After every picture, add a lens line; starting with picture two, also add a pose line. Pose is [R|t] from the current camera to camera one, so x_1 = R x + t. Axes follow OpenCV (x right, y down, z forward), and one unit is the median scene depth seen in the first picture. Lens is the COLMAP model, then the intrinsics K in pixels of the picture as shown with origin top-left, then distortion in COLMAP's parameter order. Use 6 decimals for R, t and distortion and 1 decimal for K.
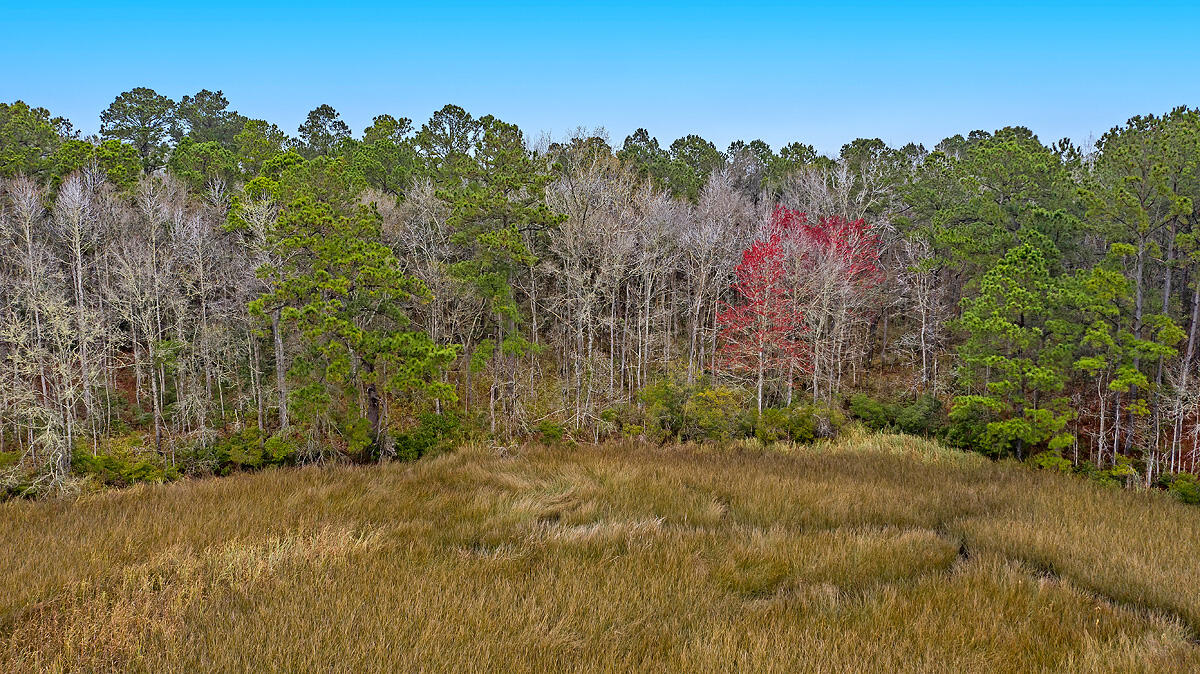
lens RADIAL K [[937.0, 0, 596.6], [0, 937.0, 338.4], [0, 0, 1]] dist [-0.010729, -0.008723]
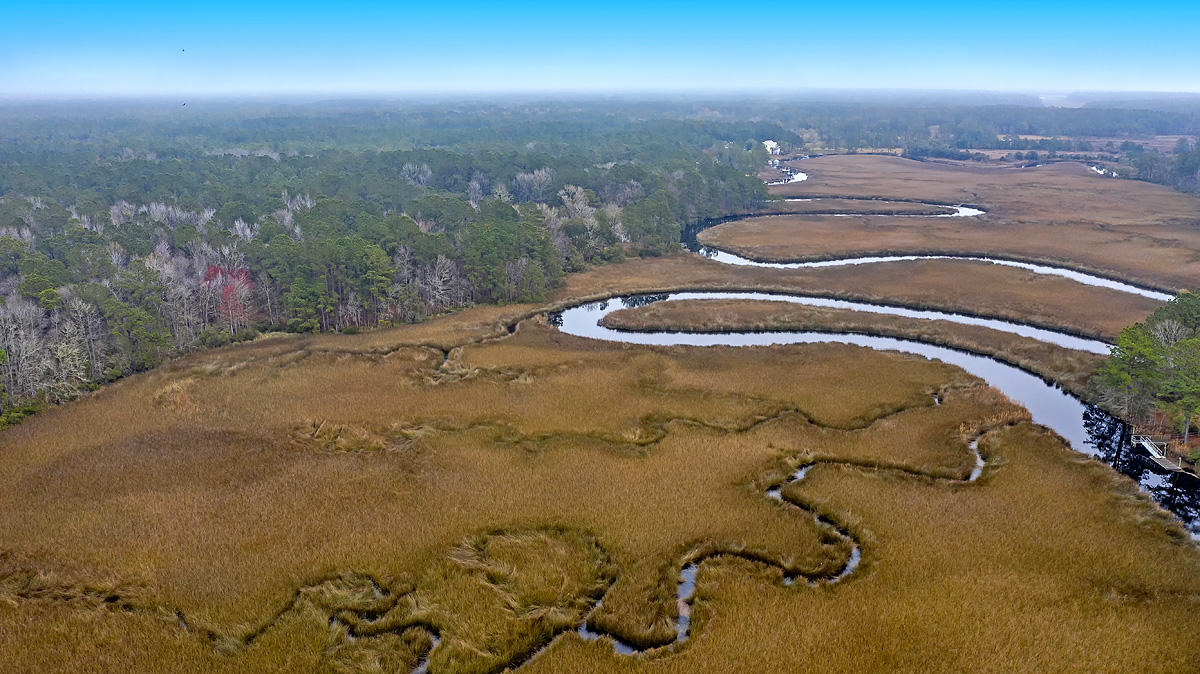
lens RADIAL K [[937.0, 0, 599.1], [0, 937.0, 337.1], [0, 0, 1]] dist [-0.010729, -0.008723]
pose [[0.637405, -0.185800, 0.747793, -1.641375], [0.098631, 0.982183, 0.159966, -0.344835], [-0.764190, -0.028207, 0.644374, -2.374072]]
